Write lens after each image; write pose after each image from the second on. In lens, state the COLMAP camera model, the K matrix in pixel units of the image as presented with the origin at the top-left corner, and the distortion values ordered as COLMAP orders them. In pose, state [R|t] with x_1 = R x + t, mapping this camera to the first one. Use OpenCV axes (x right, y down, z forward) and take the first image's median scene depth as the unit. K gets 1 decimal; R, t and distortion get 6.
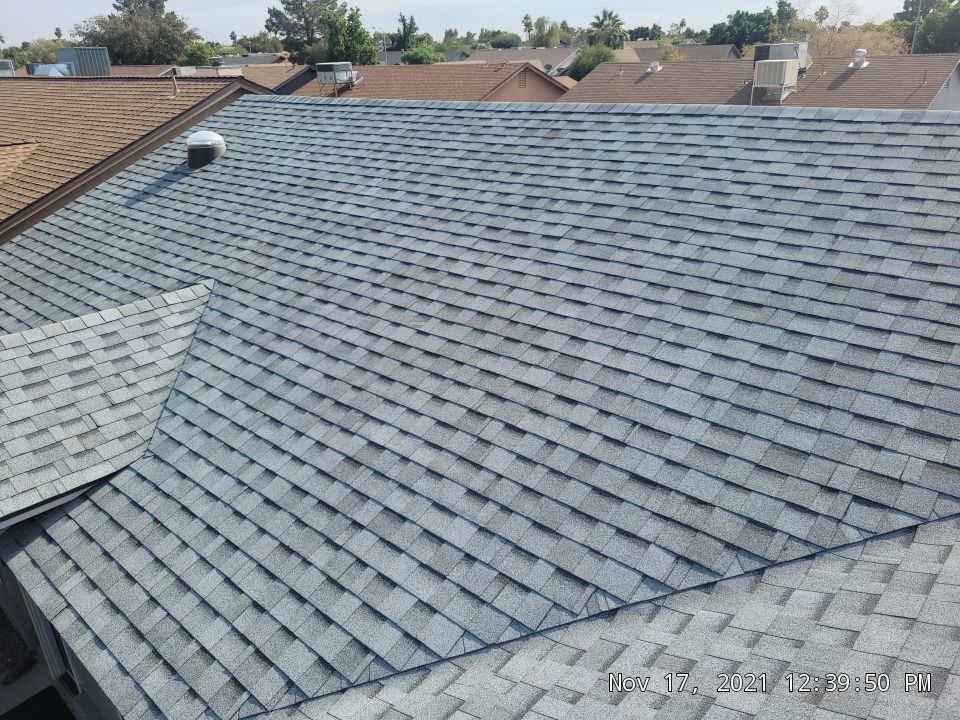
lens RADIAL K [[729.7, 0, 480.2], [0, 729.7, 370.7], [0, 0, 1]] dist [0.030803, -0.013214]
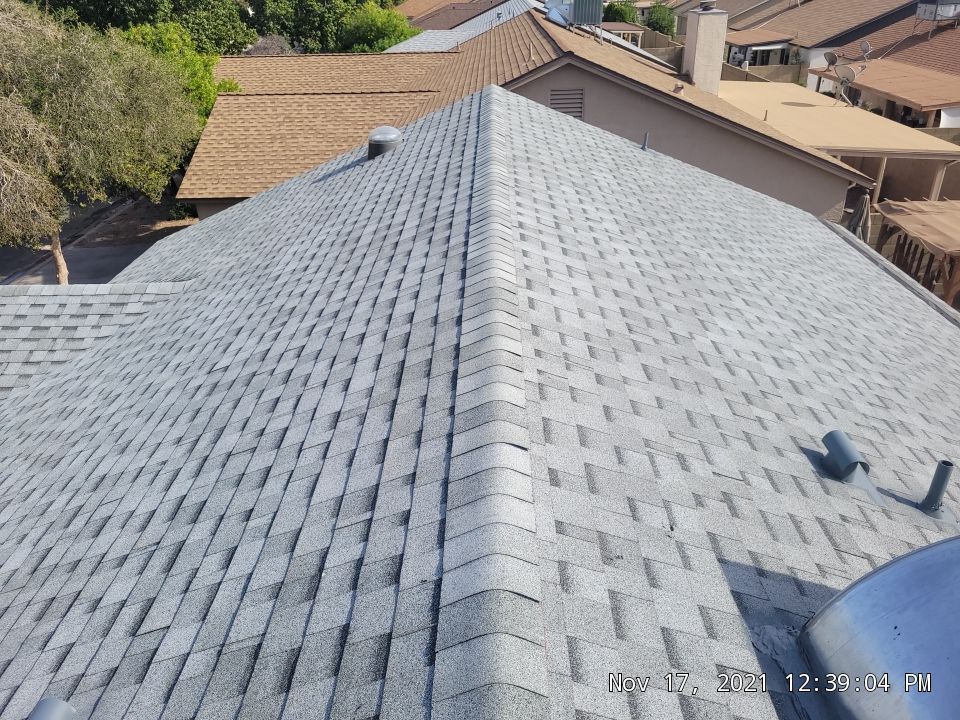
lens RADIAL K [[717.3, 0, 485.9], [0, 717.3, 362.9], [0, 0, 1]] dist [0.038188, -0.021493]
pose [[0.681745, 0.370835, -0.630639, 0.890399], [-0.303714, 0.927681, 0.217178, -0.486922], [0.665569, 0.043474, 0.745069, 0.573902]]
